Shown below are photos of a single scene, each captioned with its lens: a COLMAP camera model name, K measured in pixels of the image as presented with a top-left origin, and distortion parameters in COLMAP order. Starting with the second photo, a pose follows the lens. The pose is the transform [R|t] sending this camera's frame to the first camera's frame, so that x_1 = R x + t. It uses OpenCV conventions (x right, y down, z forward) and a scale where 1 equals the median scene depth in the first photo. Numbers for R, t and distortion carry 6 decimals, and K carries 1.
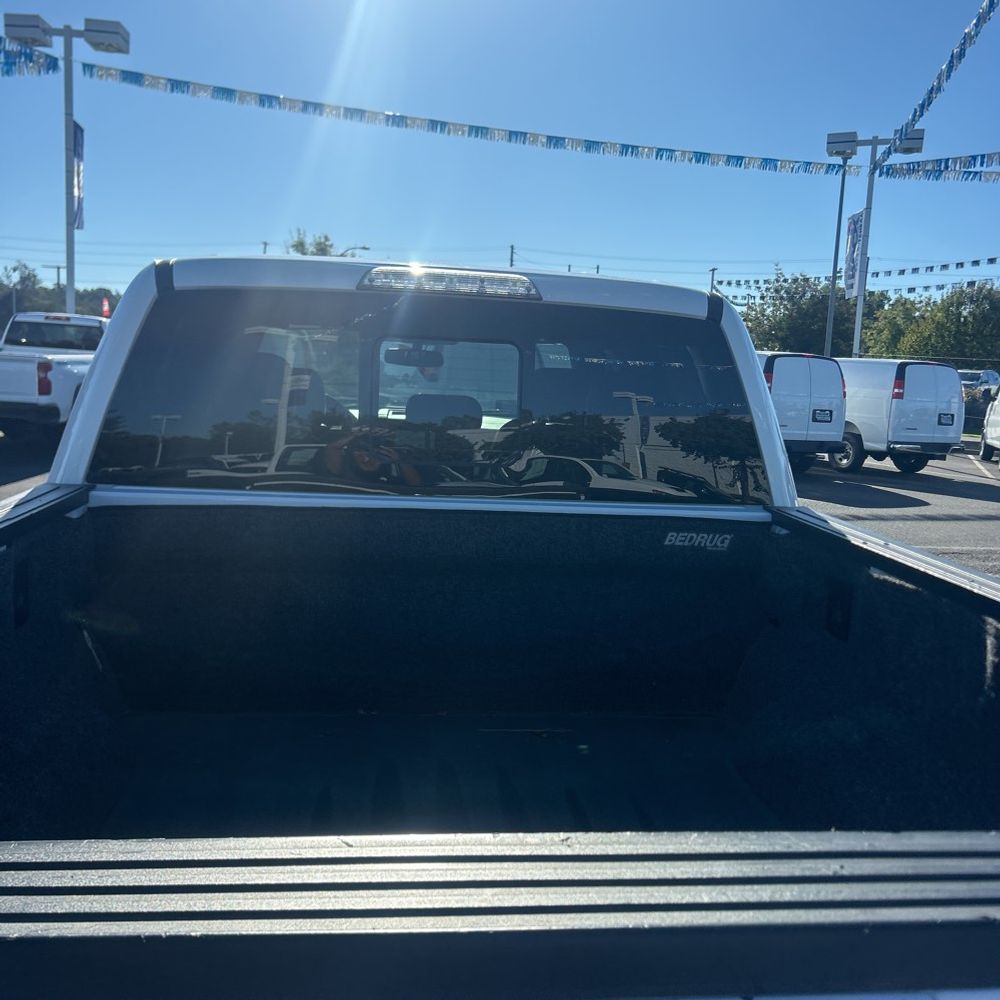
lens RADIAL K [[1004.4, 0, 499.7], [0, 1004.4, 515.3], [0, 0, 1]] dist [0.025375, 0.000000]
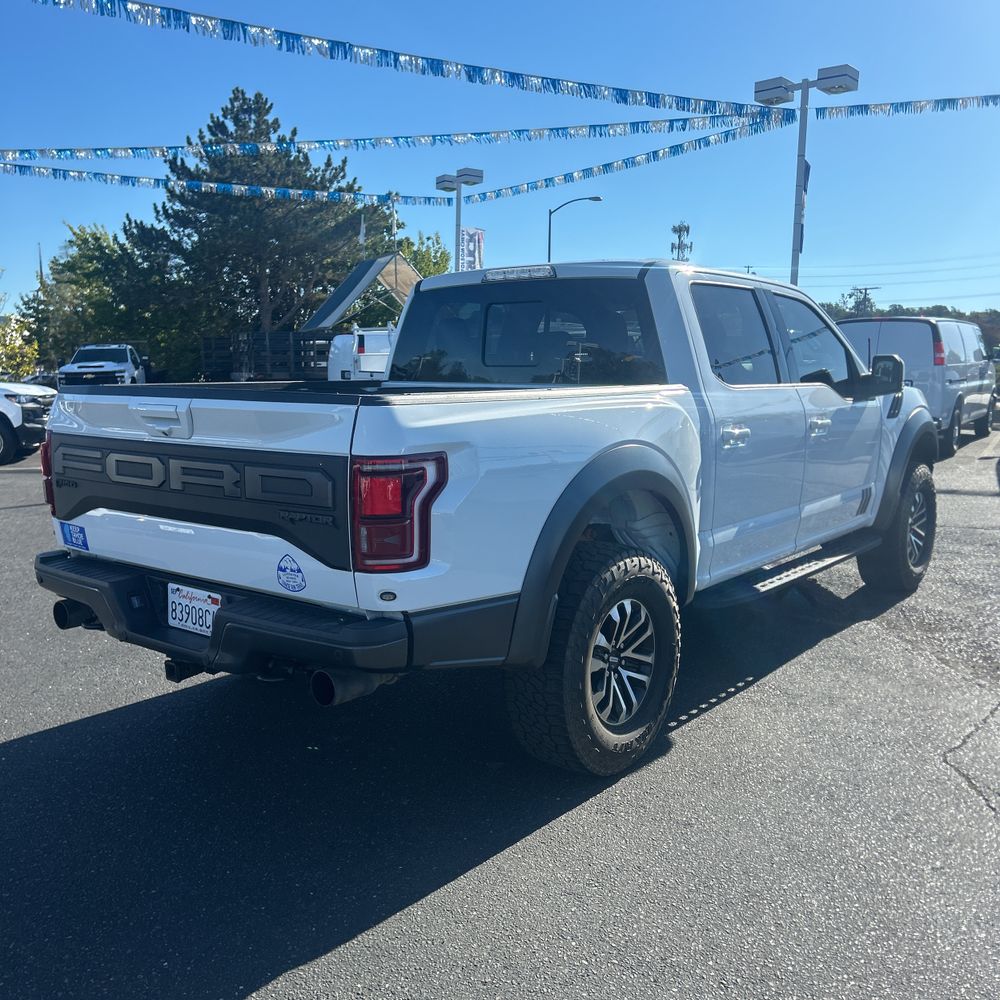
lens RADIAL K [[1004.4, 0, 498.8], [0, 1004.4, 516.0], [0, 0, 1]] dist [0.025375, 0.000000]
pose [[0.712567, 0.058624, -0.699151, 0.159705], [-0.071015, 0.997412, 0.011256, 0.026478], [0.698001, 0.041629, 0.714886, -0.048775]]
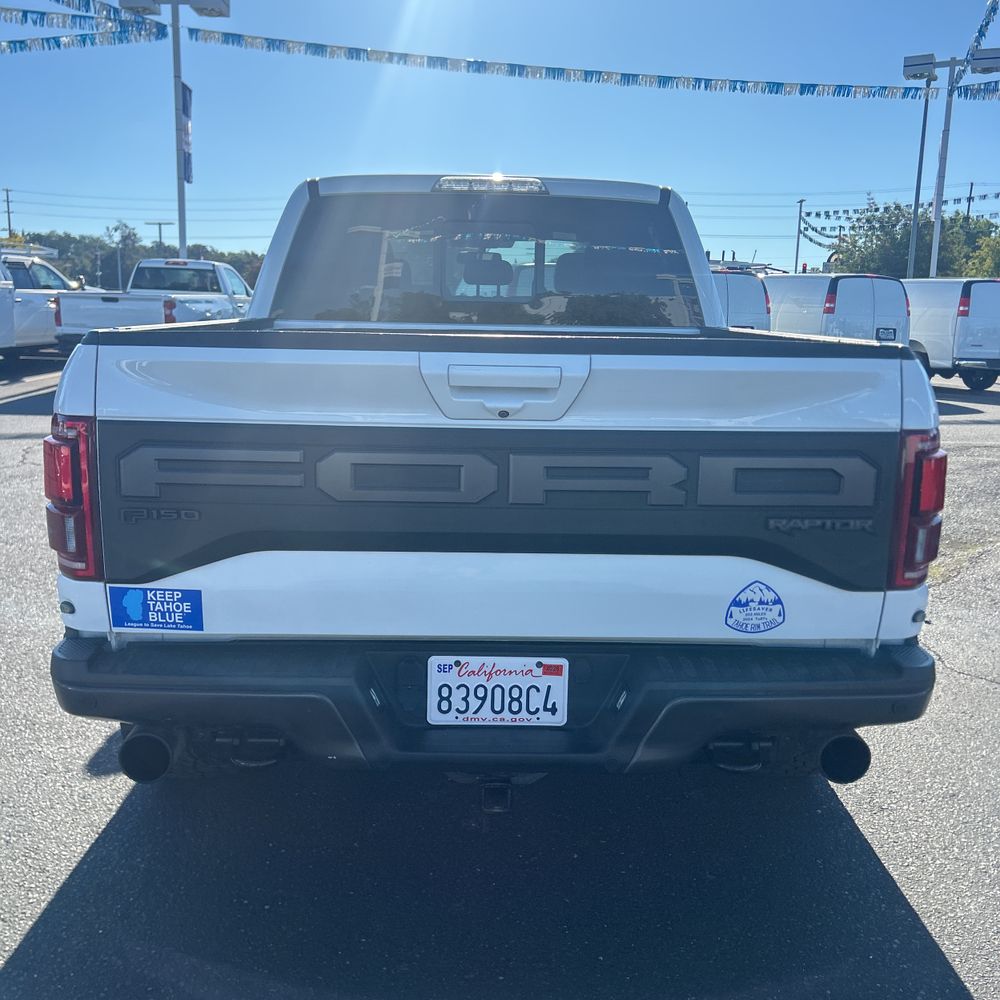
lens RADIAL K [[1004.4, 0, 498.3], [0, 1004.4, 498.9], [0, 0, 1]] dist [0.025375, 0.000000]
pose [[0.995835, -0.011144, -0.090493, 0.011696], [0.014466, 0.999242, 0.036130, 0.023589], [0.090022, -0.037289, 0.995241, -0.068283]]
